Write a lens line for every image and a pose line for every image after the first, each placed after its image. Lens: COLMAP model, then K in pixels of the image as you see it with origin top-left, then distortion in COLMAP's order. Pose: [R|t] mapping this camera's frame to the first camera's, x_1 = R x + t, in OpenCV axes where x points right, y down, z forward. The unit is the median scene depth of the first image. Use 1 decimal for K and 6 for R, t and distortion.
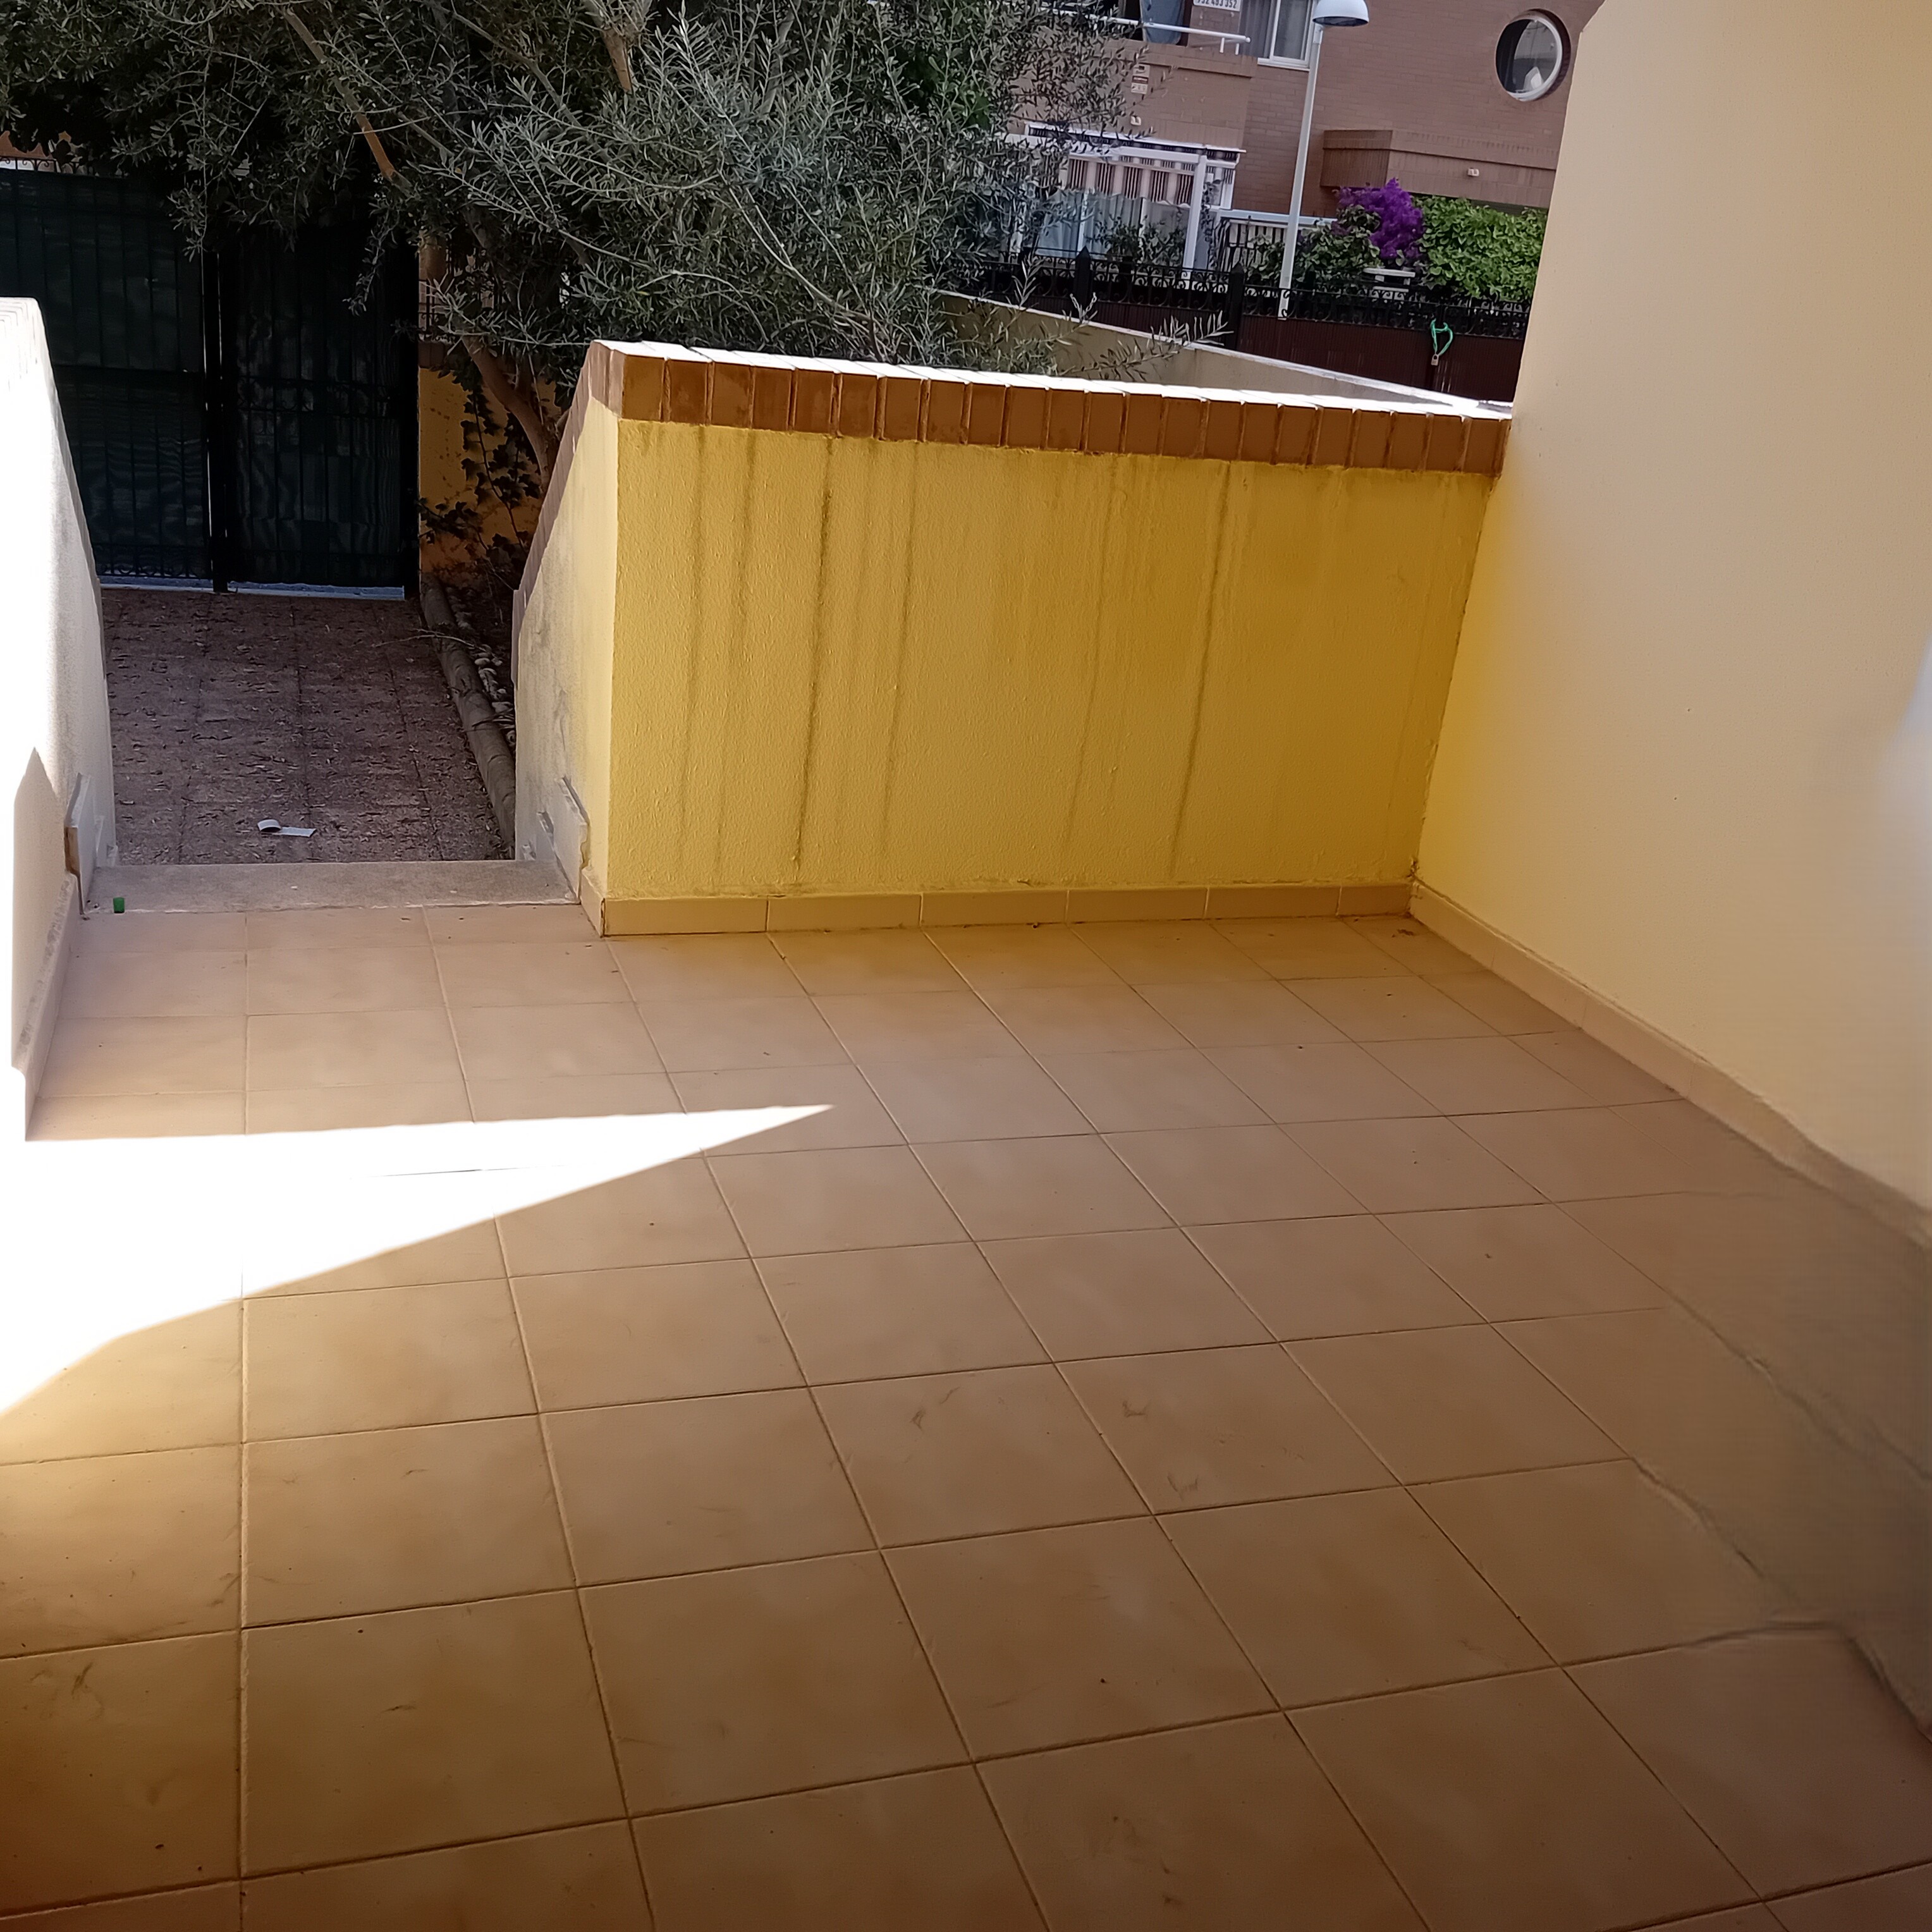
lens RADIAL K [[2019.0, 0, 966.0], [0, 2019.0, 966.0], [0, 0, 1]] dist [0.052227, -0.107206]
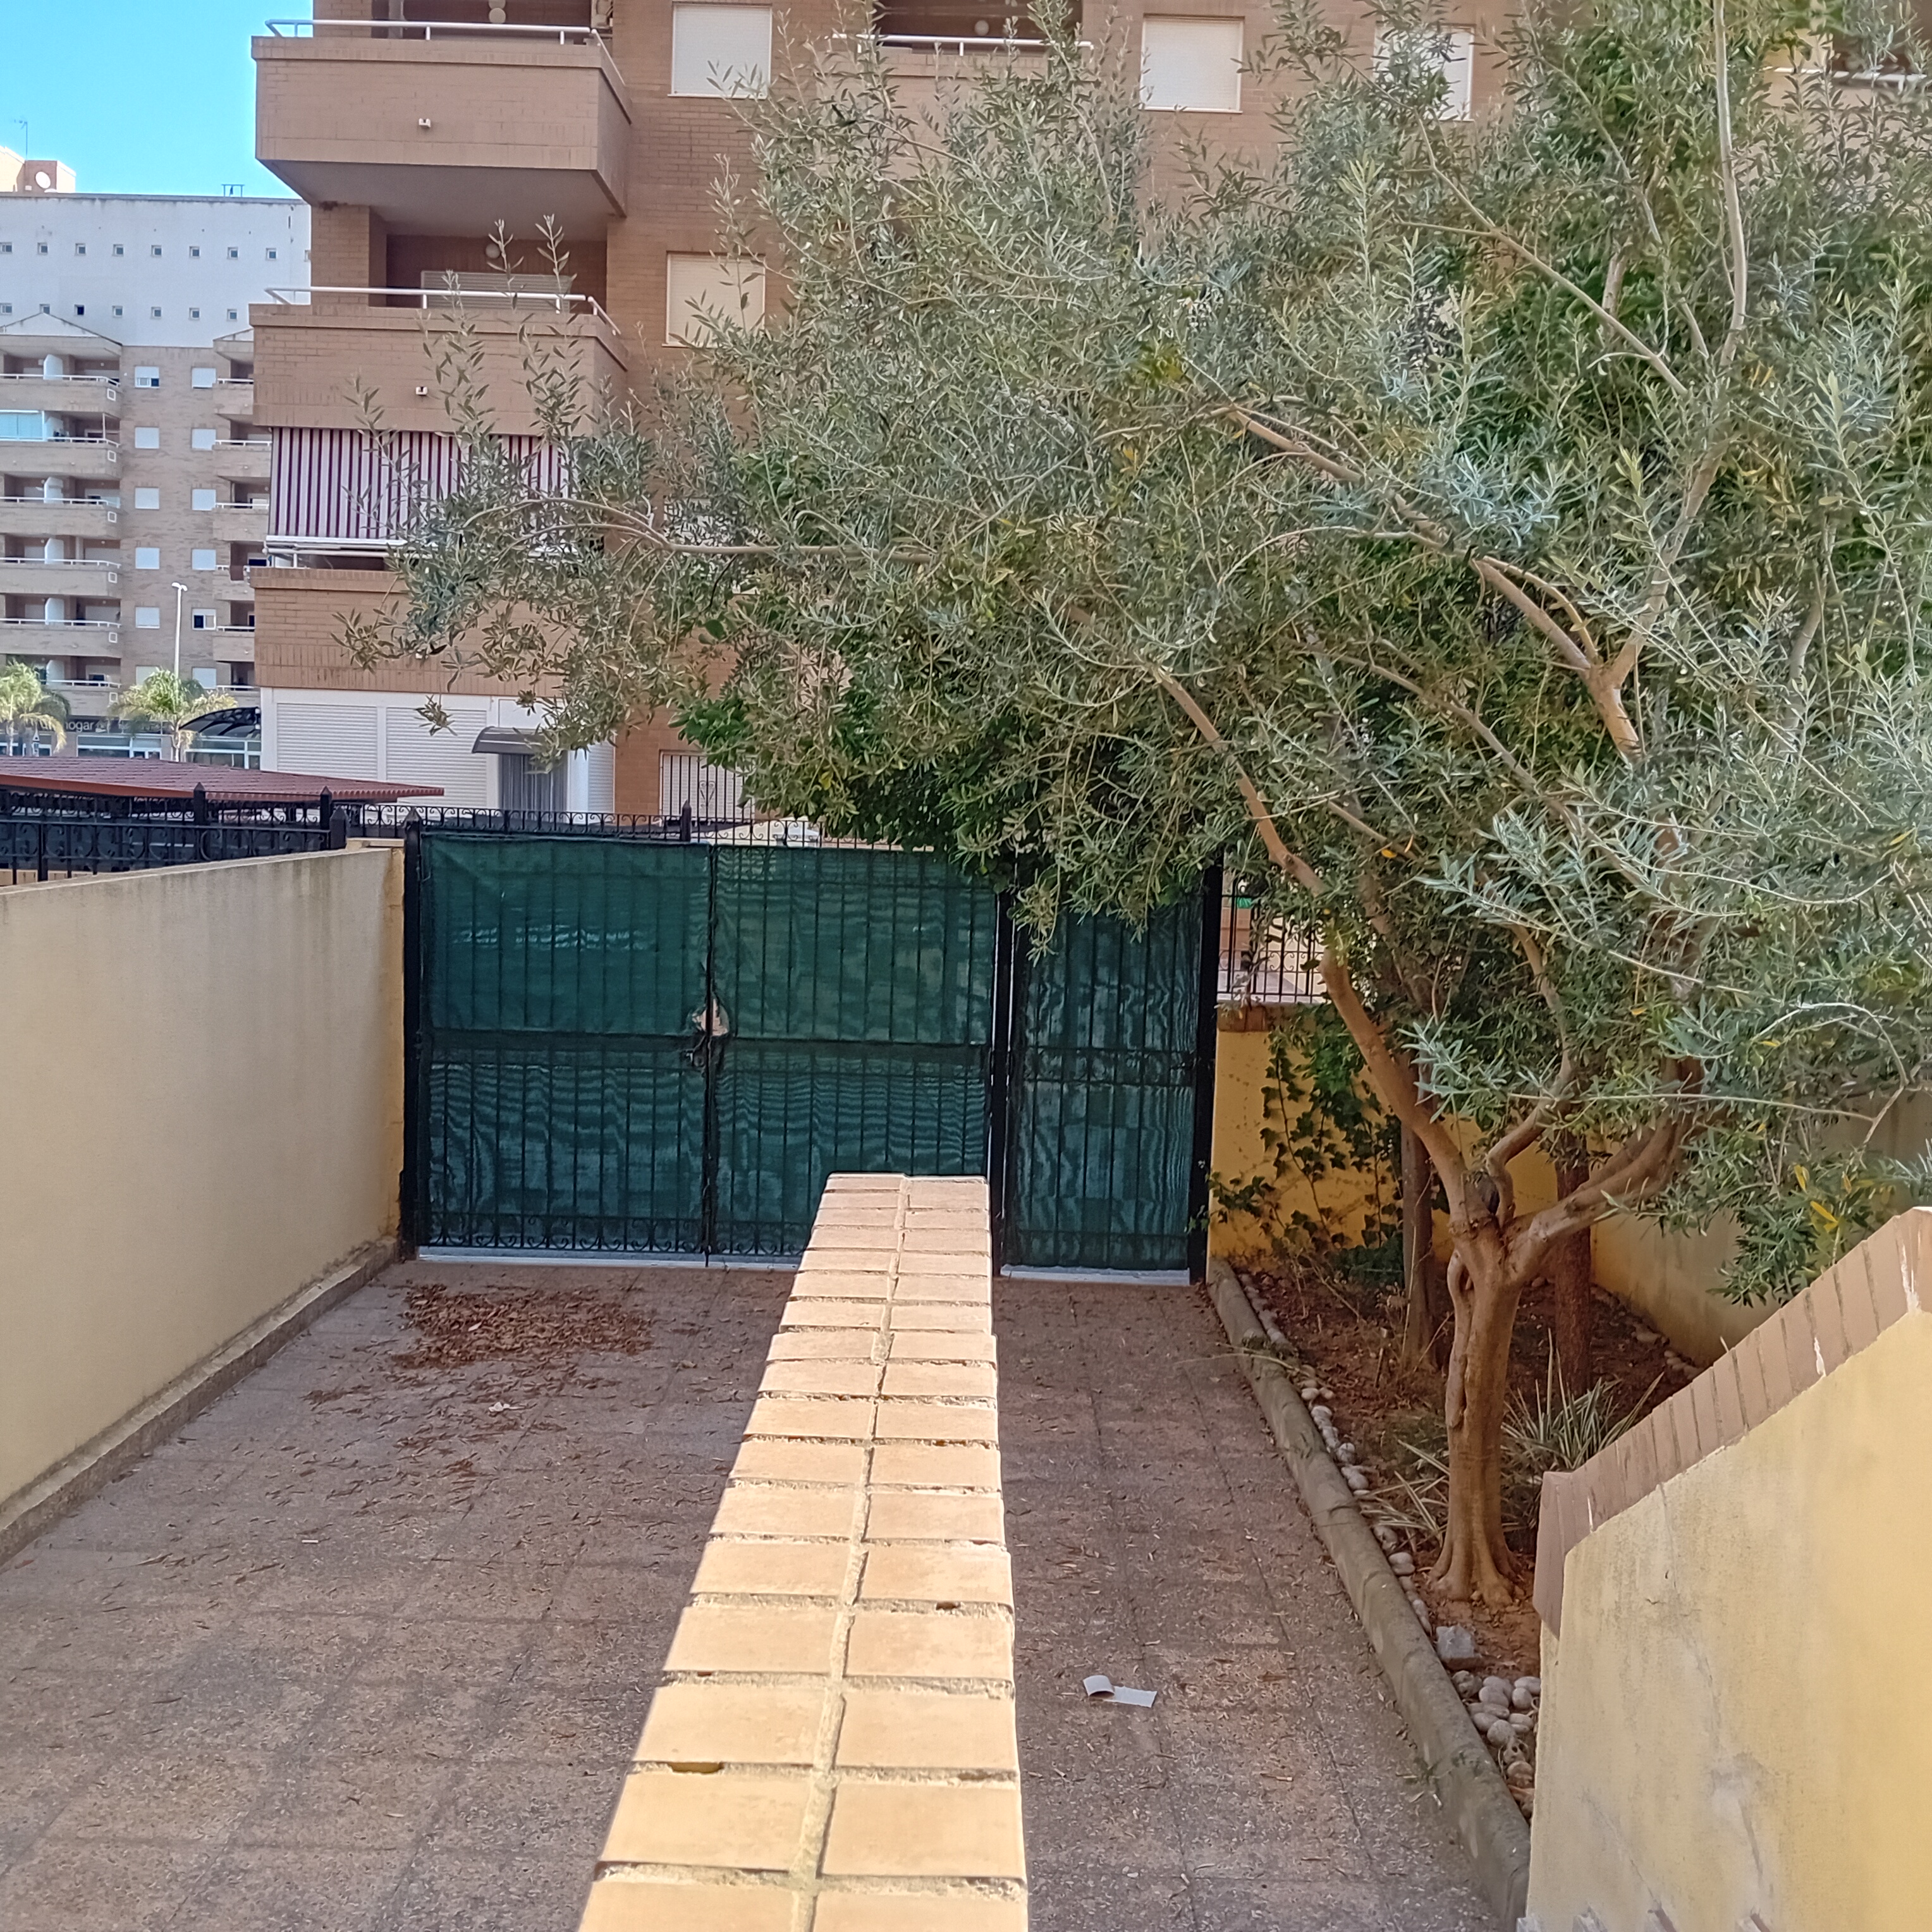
lens RADIAL K [[2002.1, 0, 980.1], [0, 2002.1, 985.4], [0, 0, 1]] dist [0.130126, -0.316511]
pose [[0.950393, -0.030954, -0.309506, -0.096031], [-0.052972, 0.964395, -0.259107, -0.080501], [0.306506, 0.262649, 0.914915, 0.155792]]
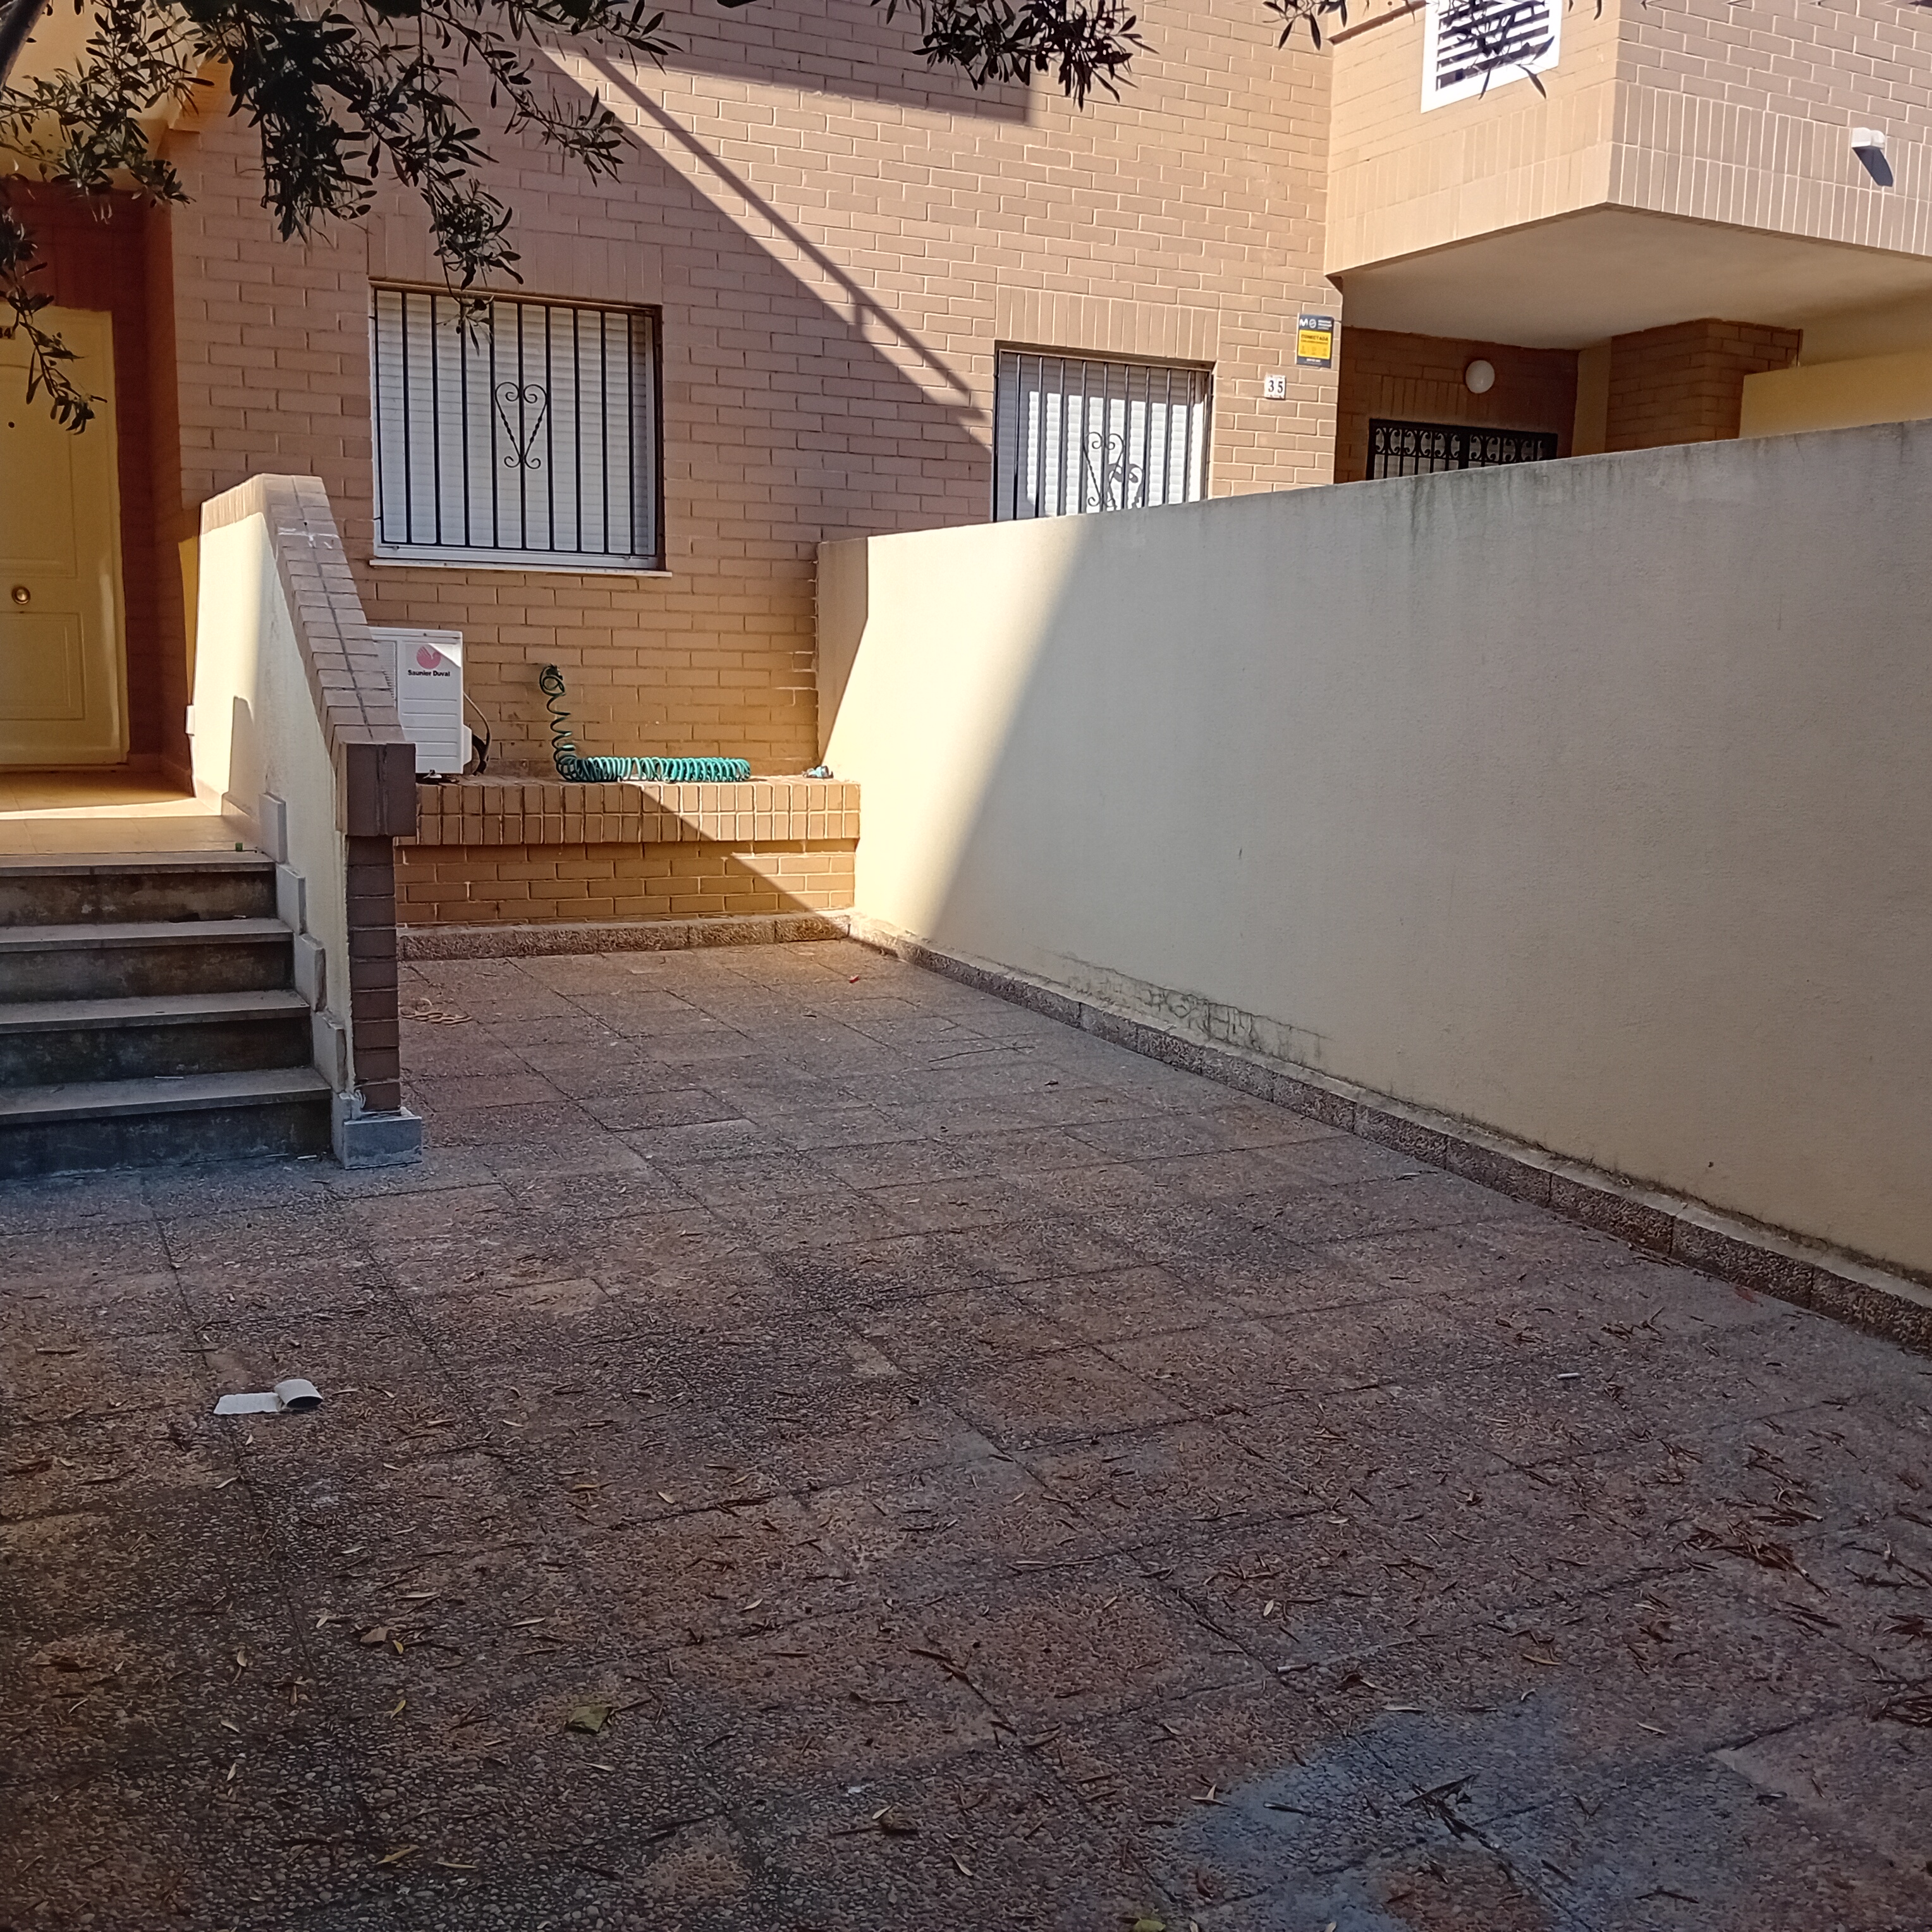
lens RADIAL K [[2002.1, 0, 980.1], [0, 2002.1, 985.4], [0, 0, 1]] dist [0.130126, -0.316511]
pose [[-0.982285, -0.084920, -0.167049, -0.277581], [-0.155439, 0.867130, 0.473207, -0.294290], [0.104668, 0.490790, -0.864968, 0.942726]]
